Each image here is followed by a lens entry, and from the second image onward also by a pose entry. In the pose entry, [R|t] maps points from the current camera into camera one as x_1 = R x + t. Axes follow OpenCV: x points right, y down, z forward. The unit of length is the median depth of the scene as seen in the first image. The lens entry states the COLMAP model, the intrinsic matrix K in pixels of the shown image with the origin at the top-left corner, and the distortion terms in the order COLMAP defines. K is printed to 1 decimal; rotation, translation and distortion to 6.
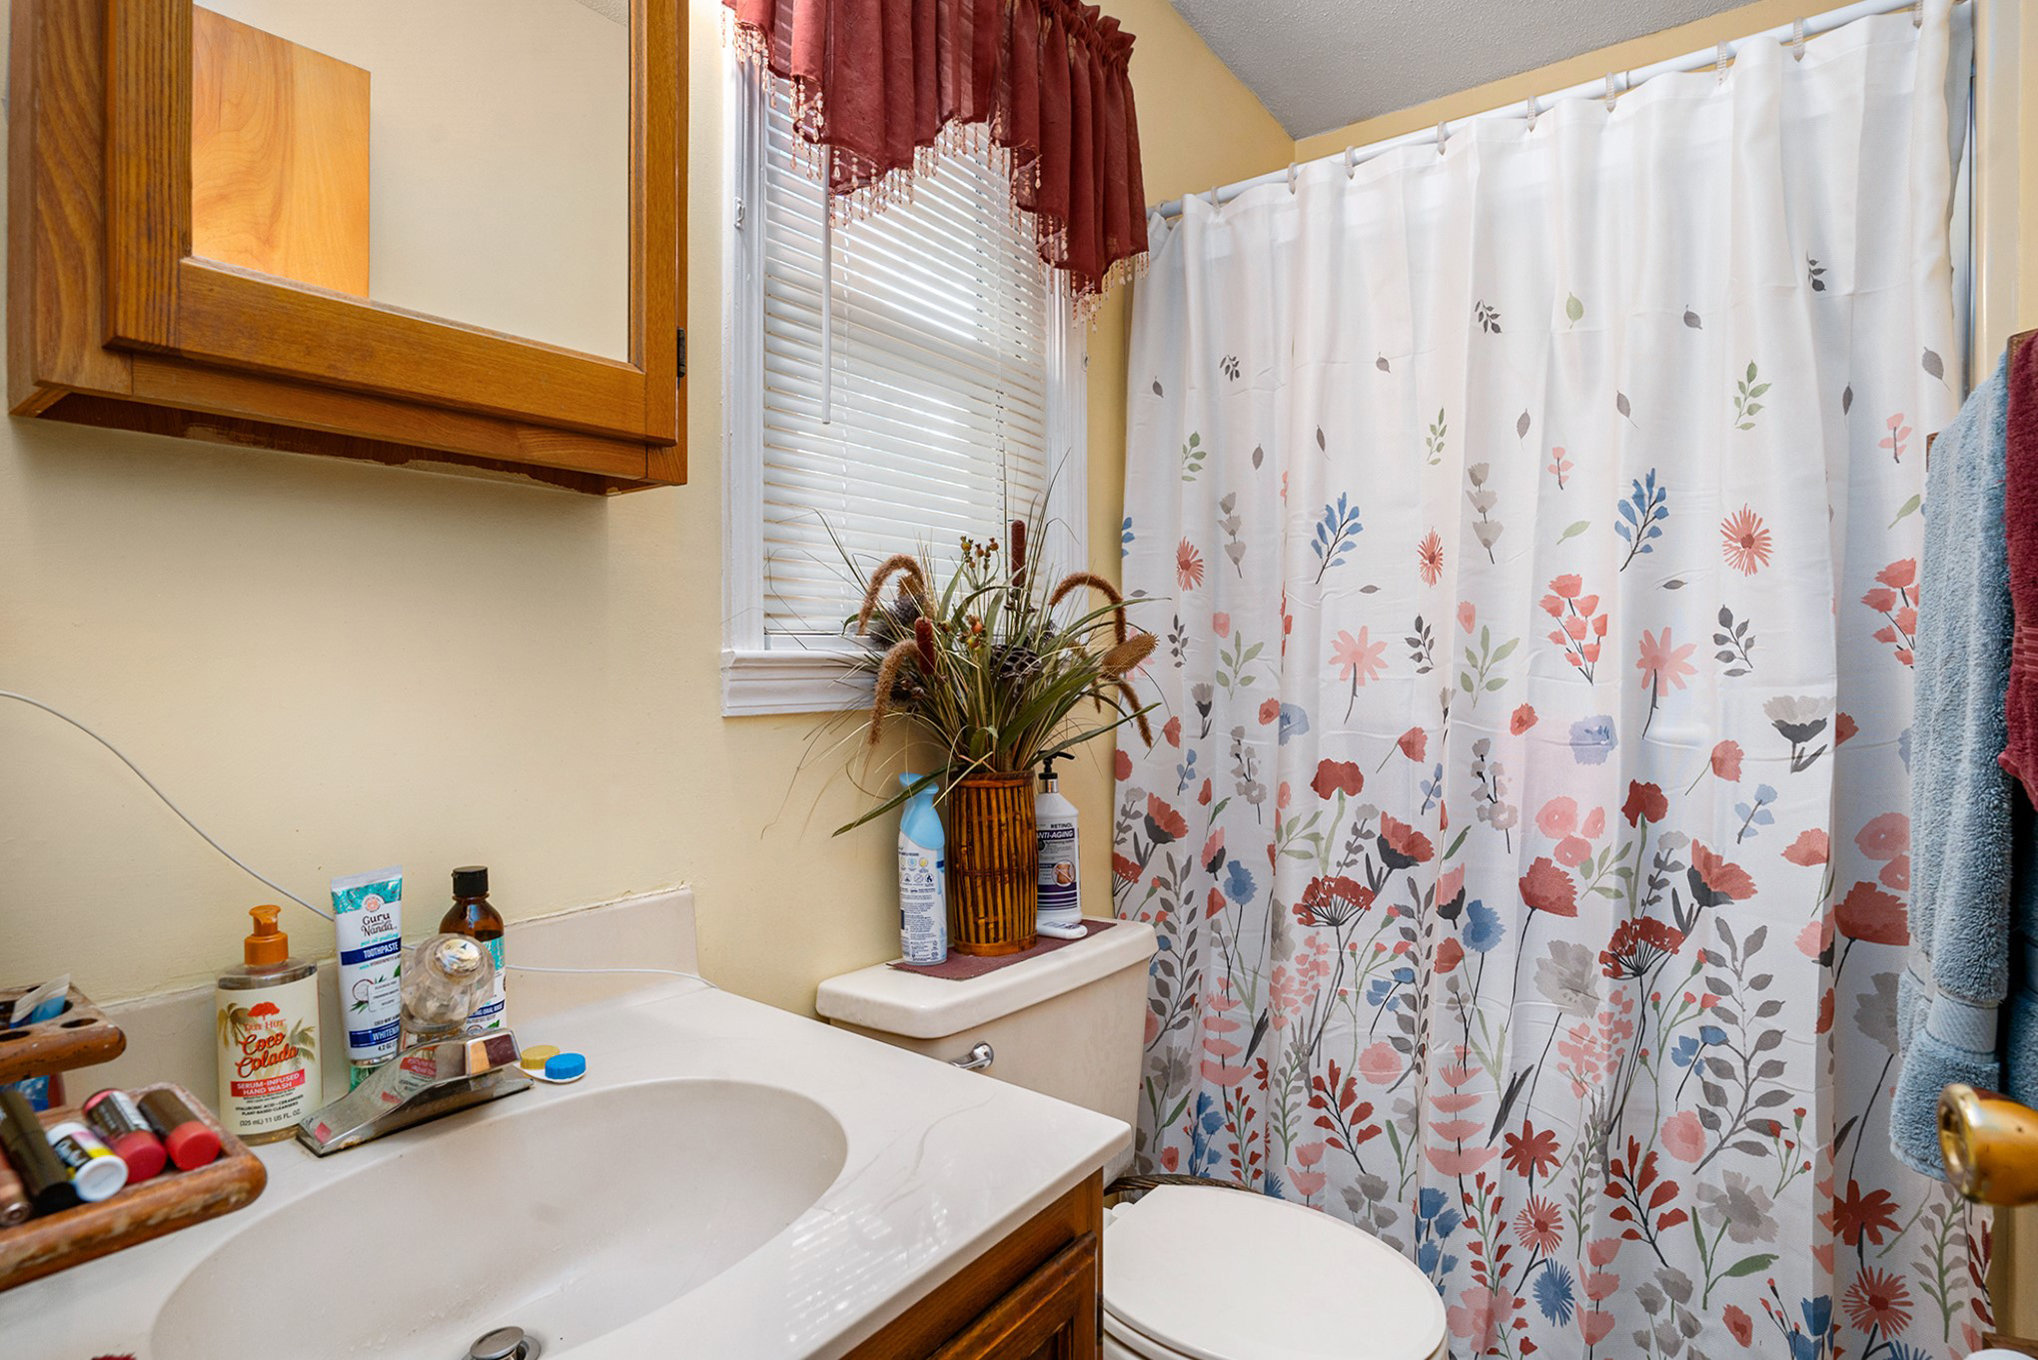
lens RADIAL K [[1007.7, 0, 1019.0], [0, 1007.7, 680.0], [0, 0, 1]] dist [-0.031840, 0.000075]
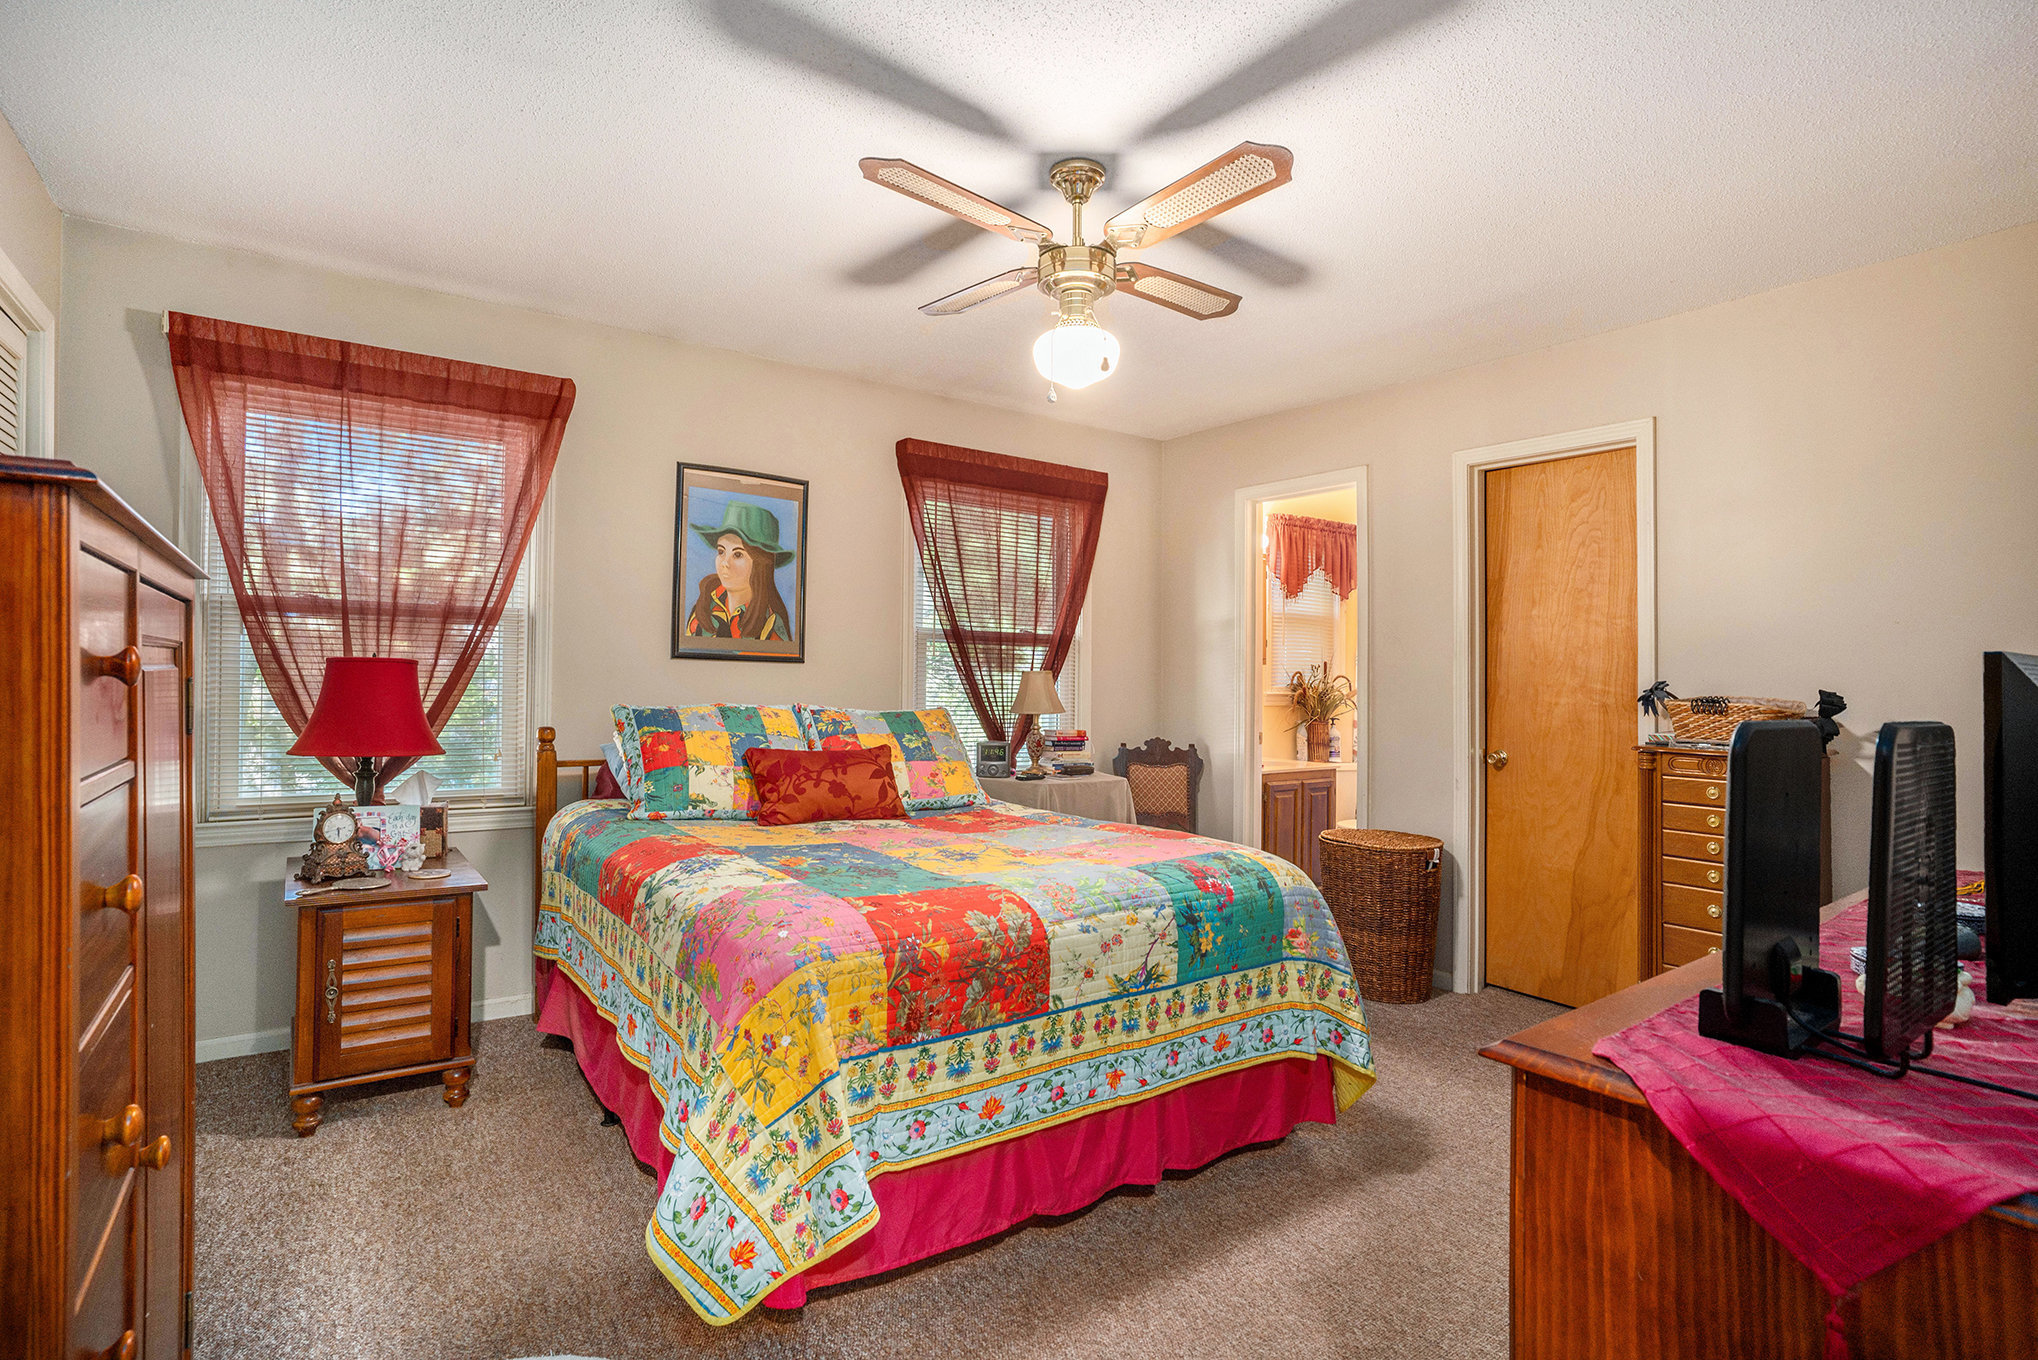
lens RADIAL K [[1007.7, 0, 1019.0], [0, 1007.7, 680.0], [0, 0, 1]] dist [-0.031840, 0.000075]
pose [[0.953274, 0.012437, -0.301852, 0.050692], [-0.020206, 0.999540, -0.022628, 0.040877], [0.301432, 0.027670, 0.953086, -3.660783]]
